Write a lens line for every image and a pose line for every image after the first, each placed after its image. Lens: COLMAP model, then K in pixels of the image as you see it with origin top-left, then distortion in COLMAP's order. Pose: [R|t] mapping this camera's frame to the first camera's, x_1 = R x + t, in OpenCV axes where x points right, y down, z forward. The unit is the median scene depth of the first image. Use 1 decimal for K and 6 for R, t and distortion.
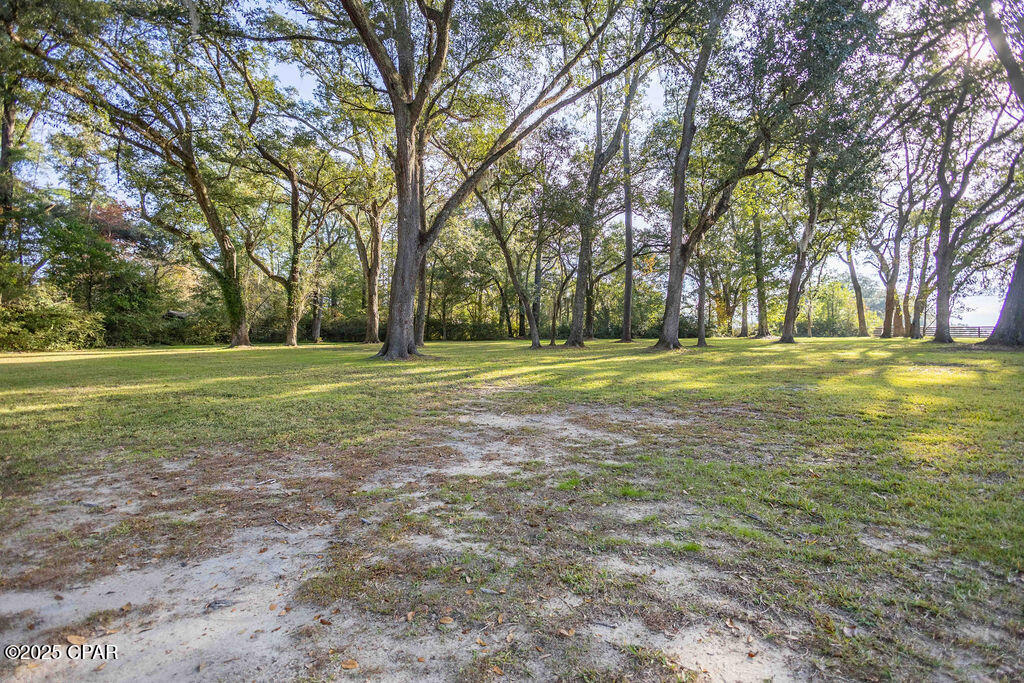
lens RADIAL K [[485.0, 0, 511.0], [0, 485.0, 331.4], [0, 0, 1]] dist [0.011359, -0.000627]
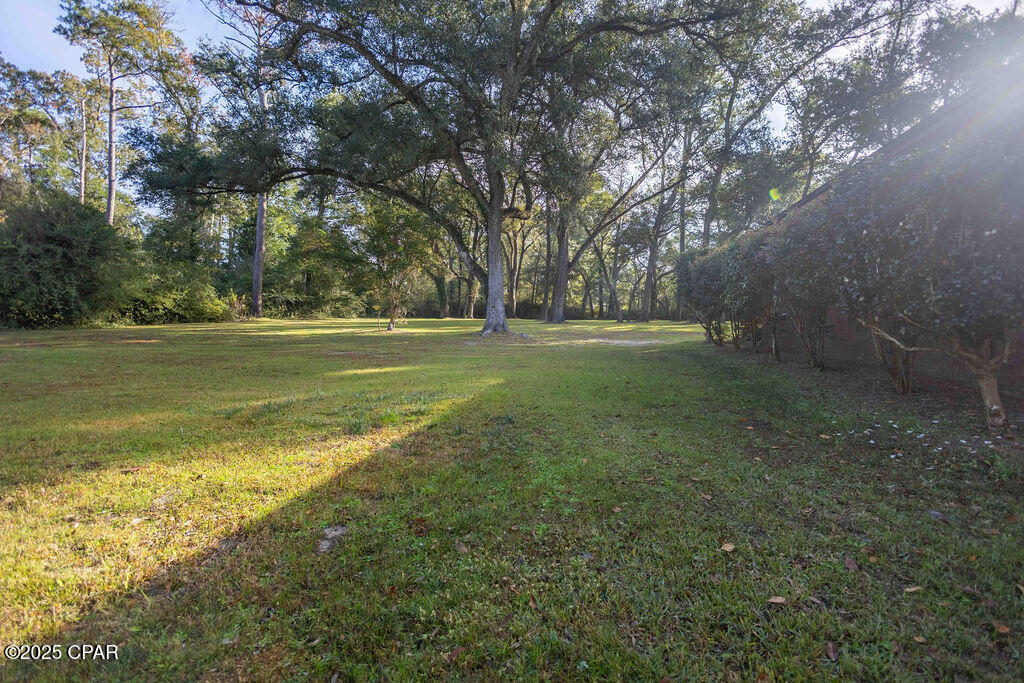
lens RADIAL K [[485.0, 0, 511.0], [0, 485.0, 331.4], [0, 0, 1]] dist [0.011359, -0.000627]
pose [[0.991594, 0.025422, -0.126866, -0.063611], [-0.020847, 0.999088, 0.037258, 0.005618], [0.127698, -0.034300, 0.991220, -0.427903]]
